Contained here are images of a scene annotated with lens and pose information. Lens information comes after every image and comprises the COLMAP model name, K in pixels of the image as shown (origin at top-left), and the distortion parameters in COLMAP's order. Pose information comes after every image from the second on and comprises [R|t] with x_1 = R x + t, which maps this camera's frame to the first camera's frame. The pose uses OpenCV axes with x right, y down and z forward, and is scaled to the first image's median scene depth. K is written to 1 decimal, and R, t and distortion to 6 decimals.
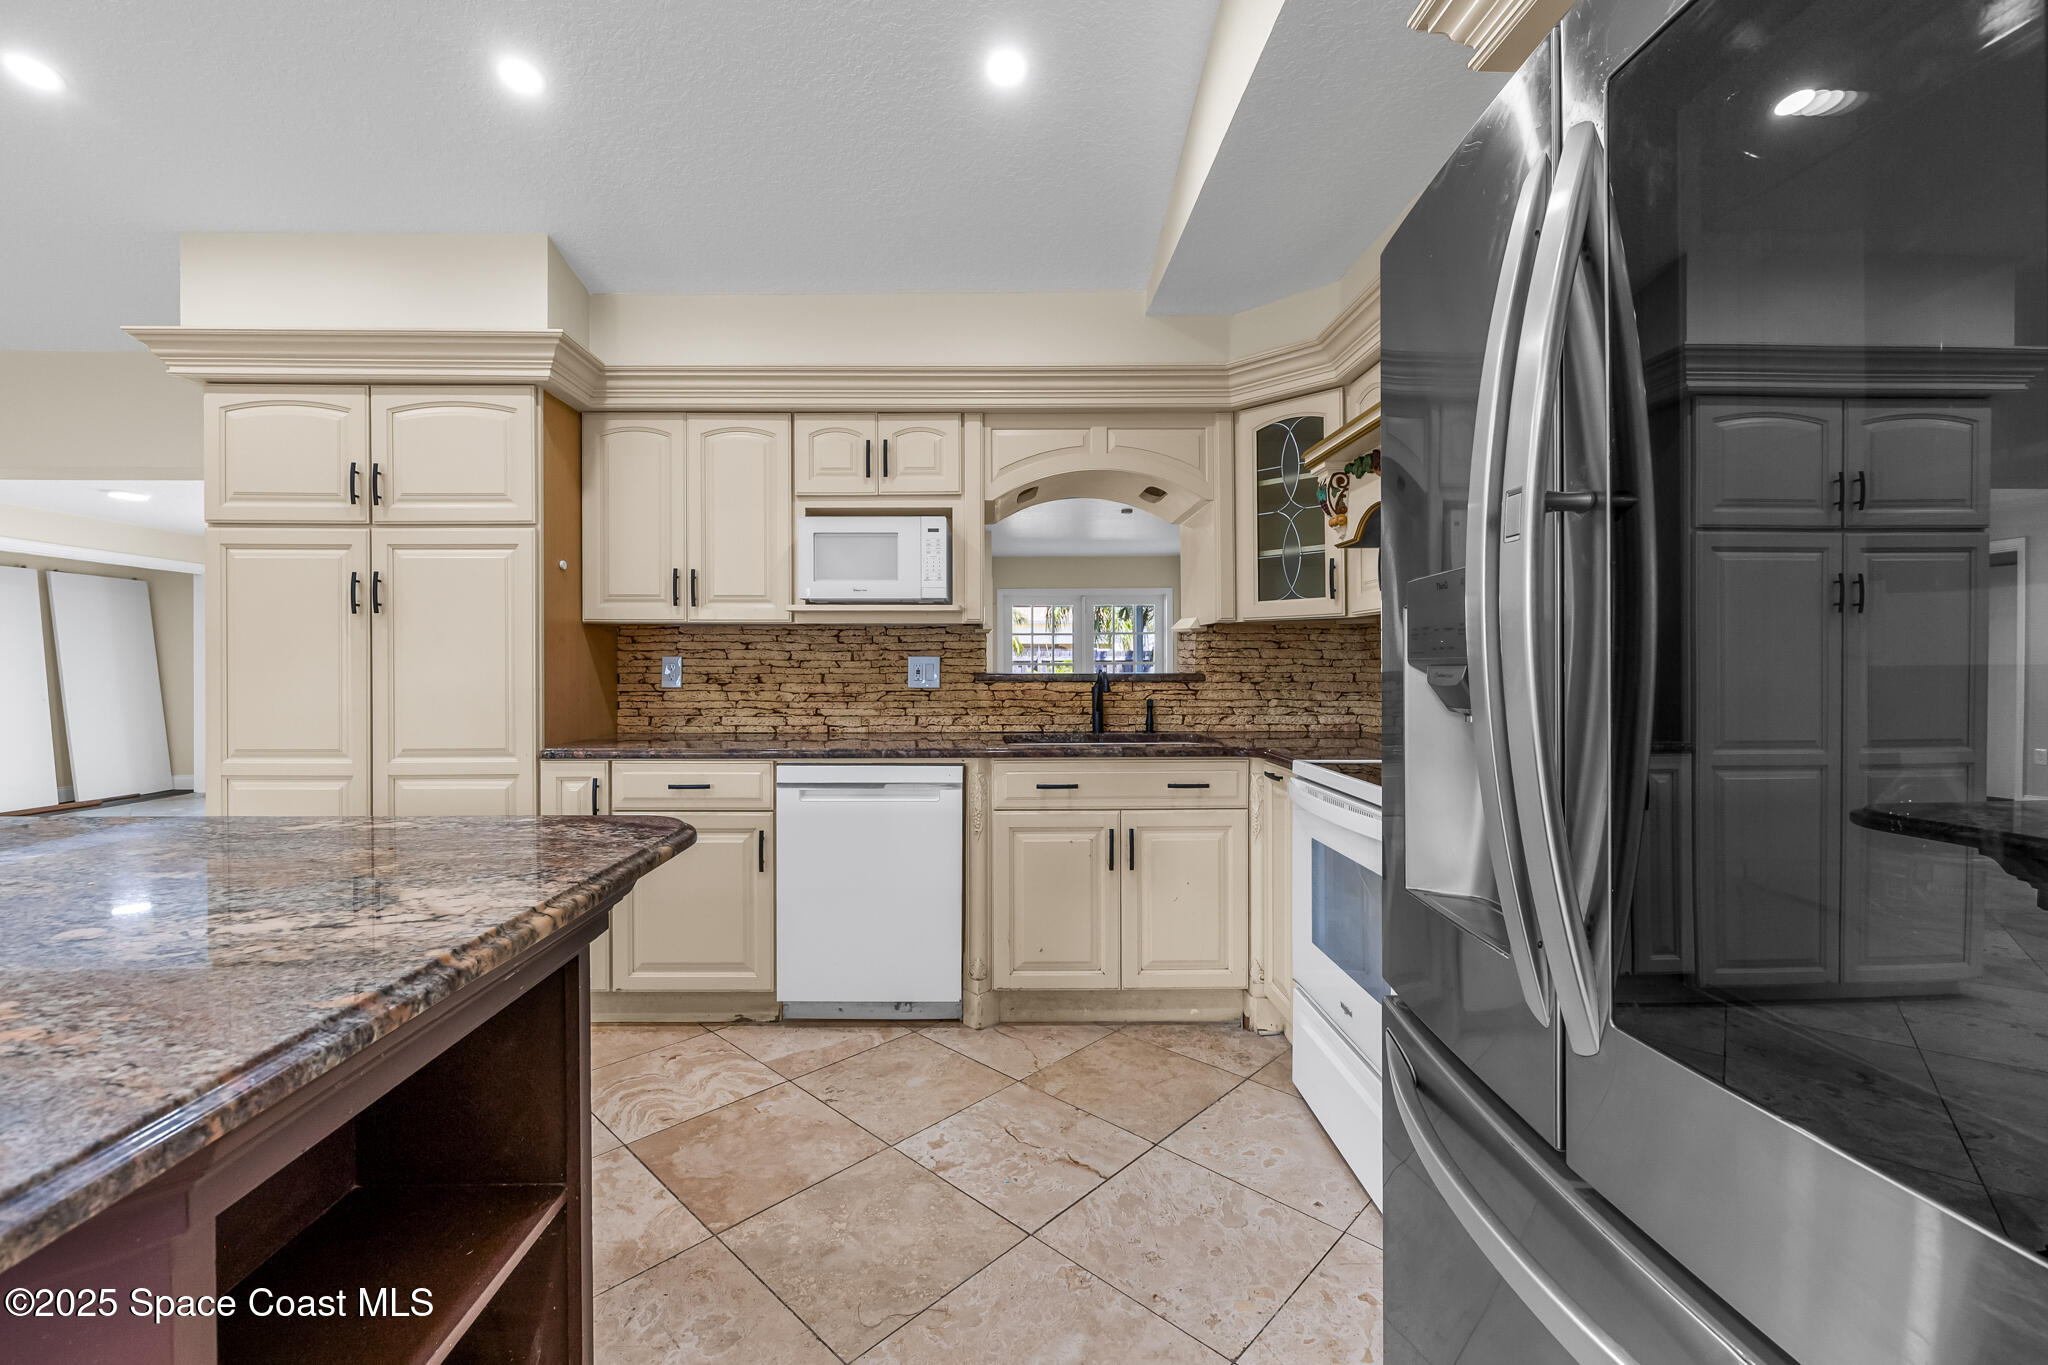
lens RADIAL K [[837.7, 0, 987.4], [0, 837.7, 667.9], [0, 0, 1]] dist [-0.000400, -0.001088]
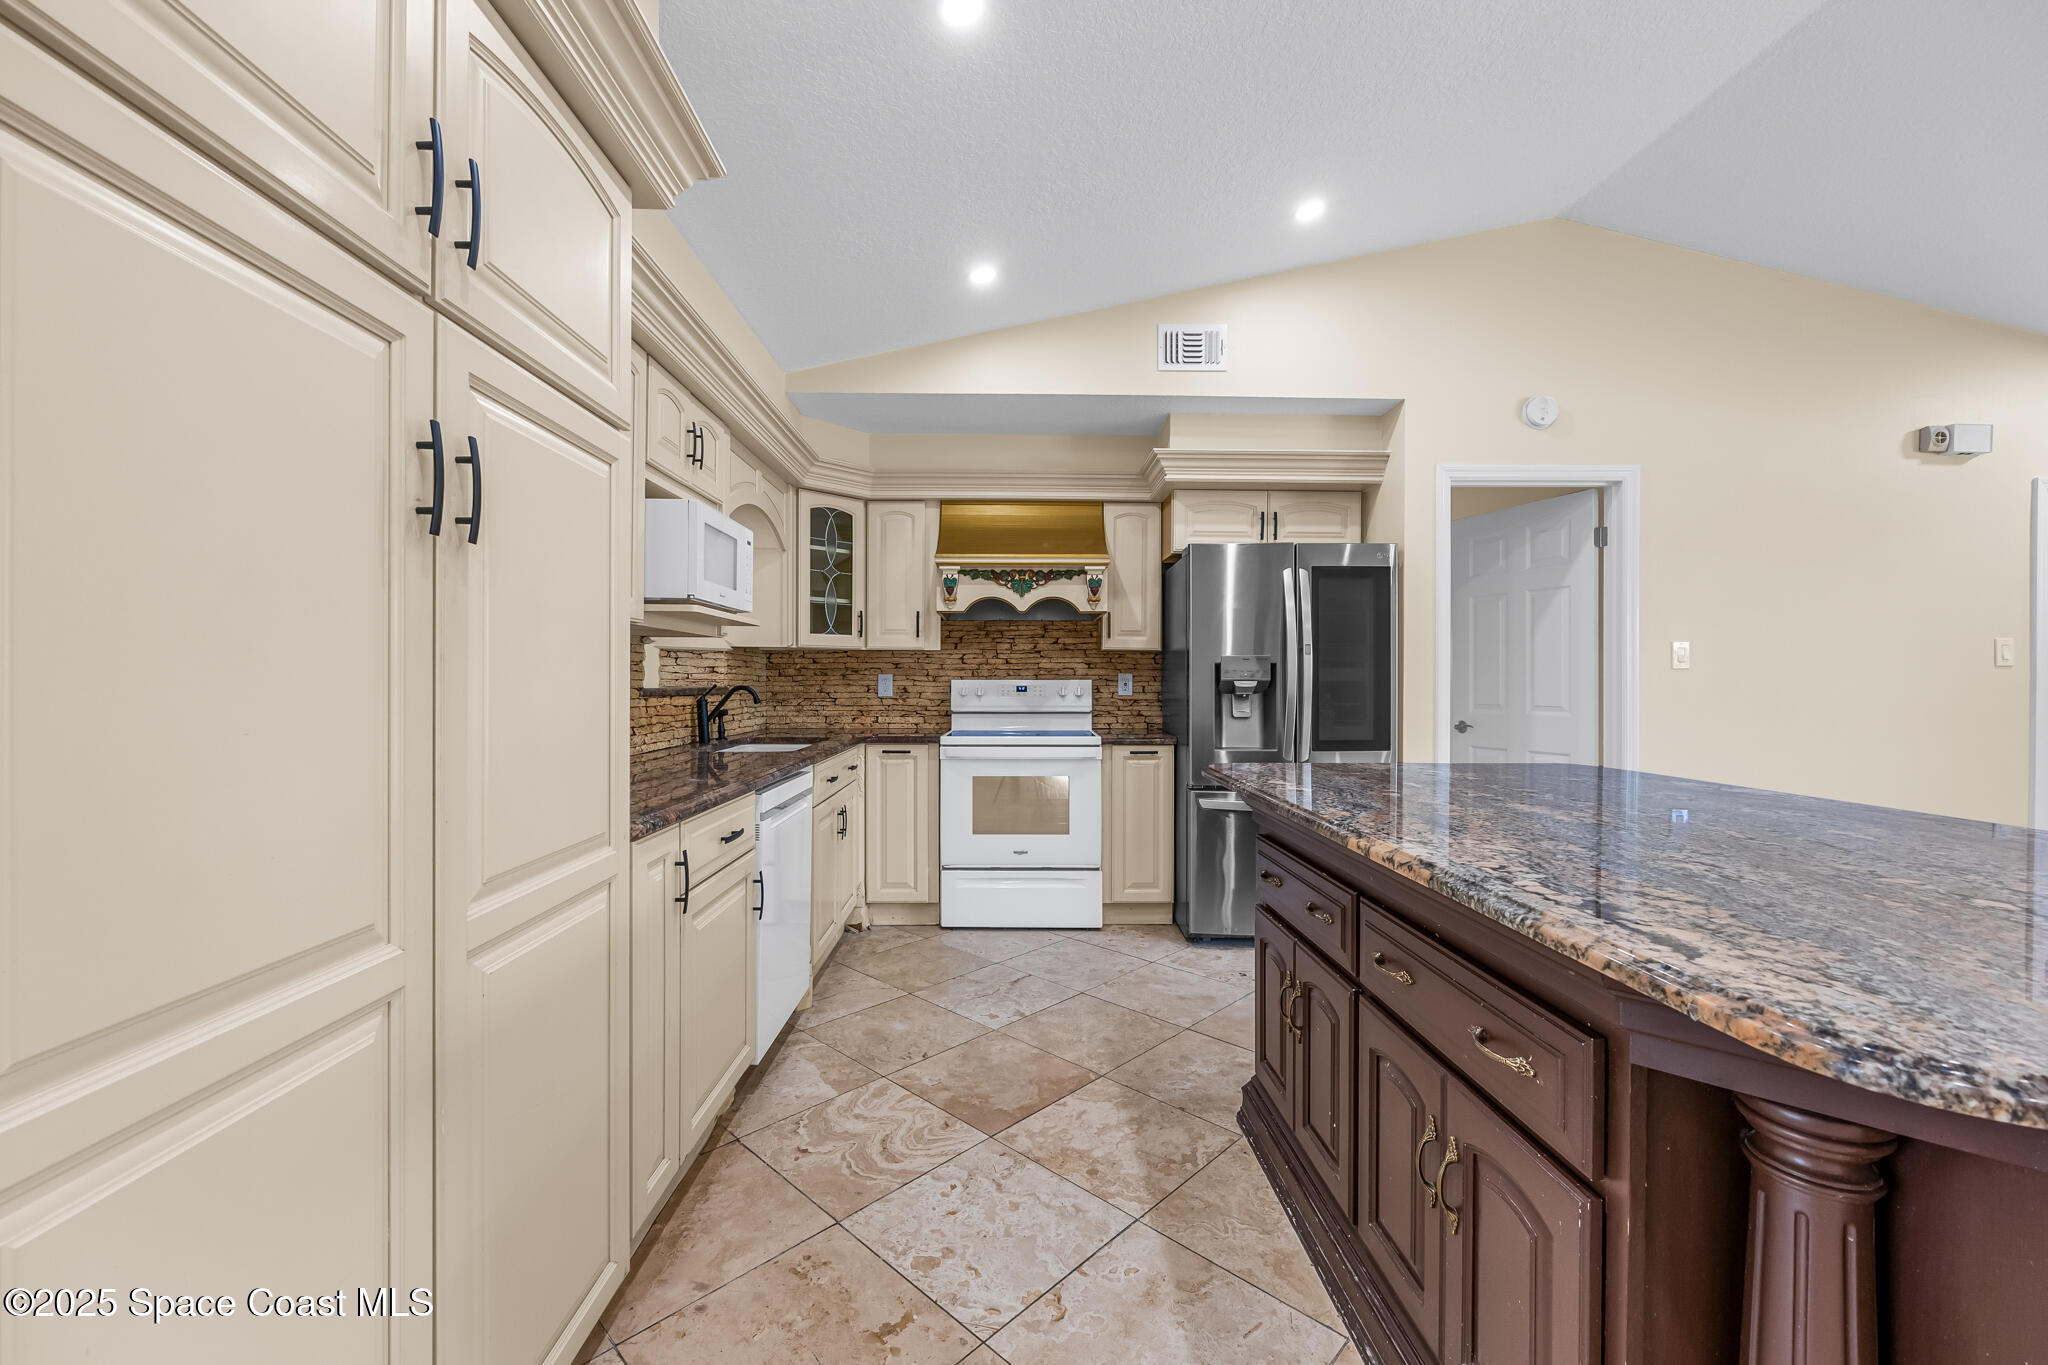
lens RADIAL K [[818.9, 0, 1015.5], [0, 818.9, 686.6], [0, 0, 1]] dist [-0.003167, -0.000174]
pose [[-0.007301, -0.005854, 0.999956, -1.014126], [0.000928, 0.999982, 0.005860, -0.000167], [-0.999973, 0.000970, -0.007296, 0.679841]]
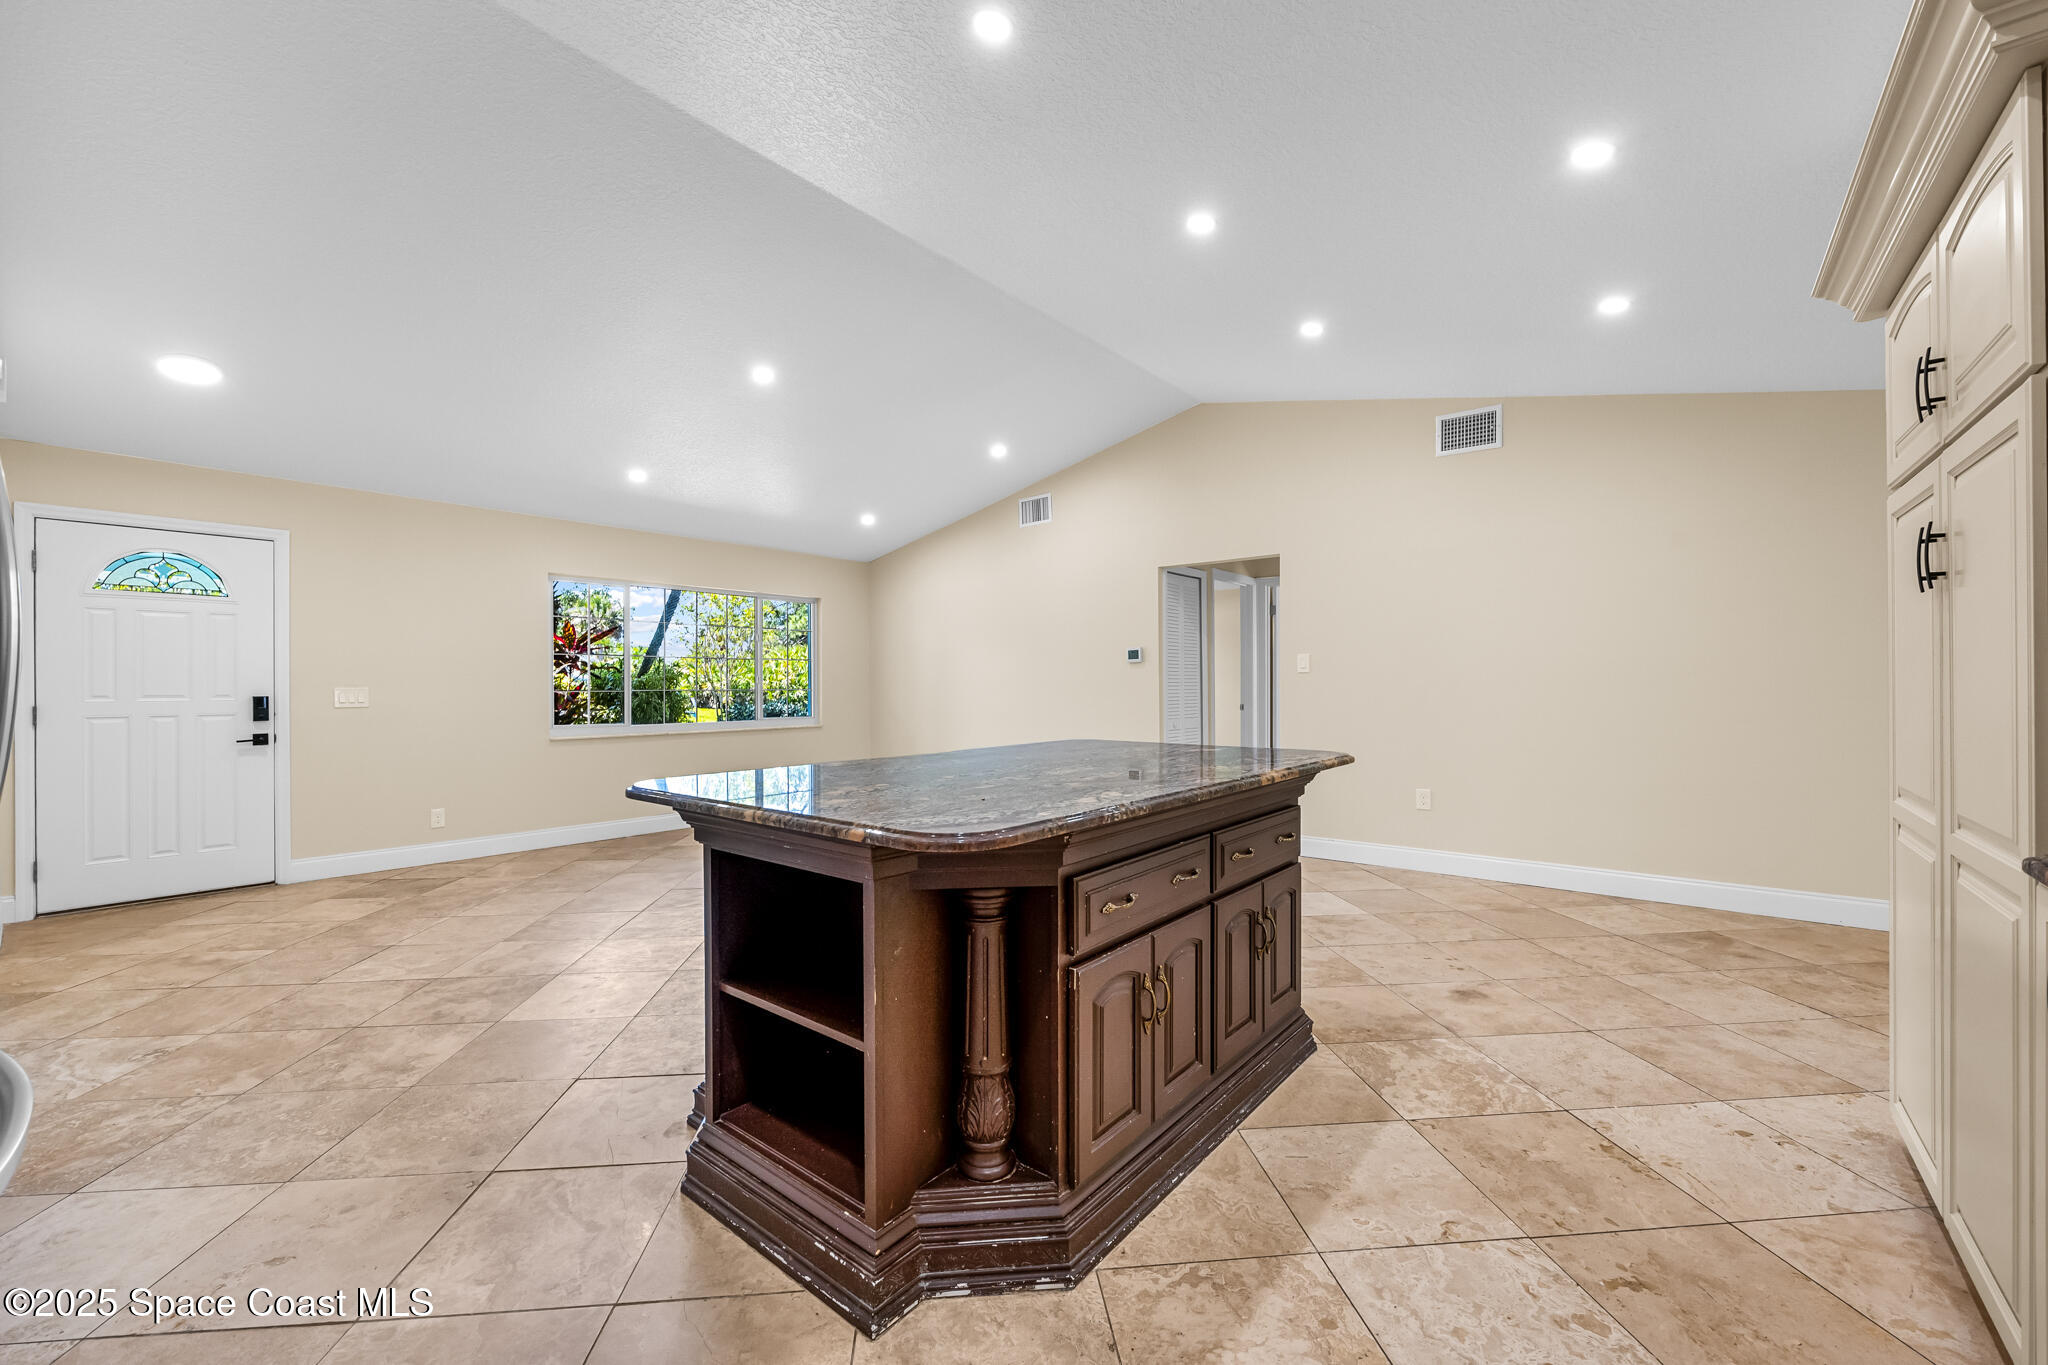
lens RADIAL K [[818.9, 0, 1017.1], [0, 818.9, 676.9], [0, 0, 1]] dist [-0.003167, -0.000174]
pose [[-0.640875, 0.000577, -0.767645, 0.155779], [0.004170, 0.999988, -0.002730, -0.000479], [0.767634, -0.004950, -0.640870, 0.790138]]
